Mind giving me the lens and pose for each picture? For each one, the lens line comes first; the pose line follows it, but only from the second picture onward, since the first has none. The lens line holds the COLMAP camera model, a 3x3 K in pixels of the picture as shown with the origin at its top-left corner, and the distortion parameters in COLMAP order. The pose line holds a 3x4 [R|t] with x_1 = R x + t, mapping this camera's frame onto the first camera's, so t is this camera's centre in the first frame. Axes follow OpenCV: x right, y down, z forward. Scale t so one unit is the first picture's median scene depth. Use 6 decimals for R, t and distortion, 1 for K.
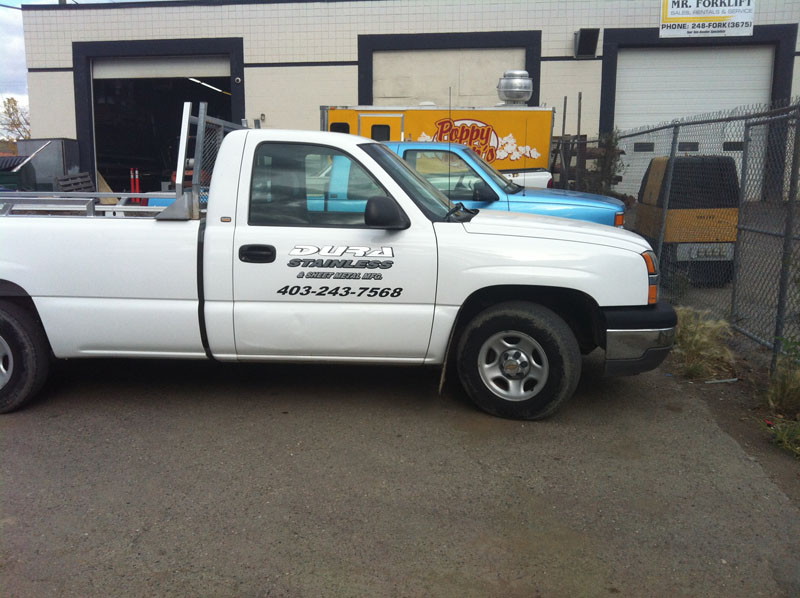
lens RADIAL K [[873.9, 0, 400.0], [0, 873.9, 299.0], [0, 0, 1]] dist [0.206560, -0.563404]
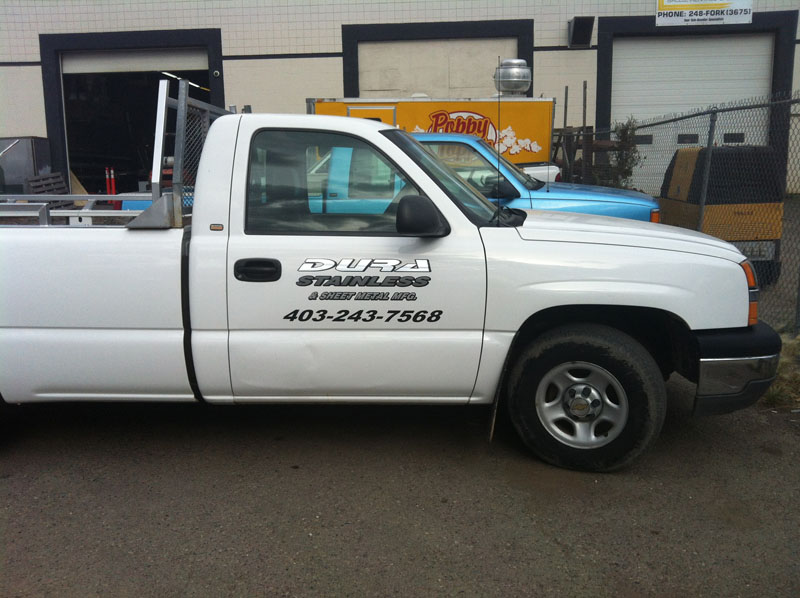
lens RADIAL K [[816.1, 0, 400.0], [0, 816.1, 299.0], [0, 0, 1]] dist [0.172553, -0.410786]
pose [[0.999082, -0.017318, 0.039184, -0.057668], [0.016822, 0.999775, 0.012947, -0.029776], [-0.039400, -0.012276, 0.999148, 0.231762]]
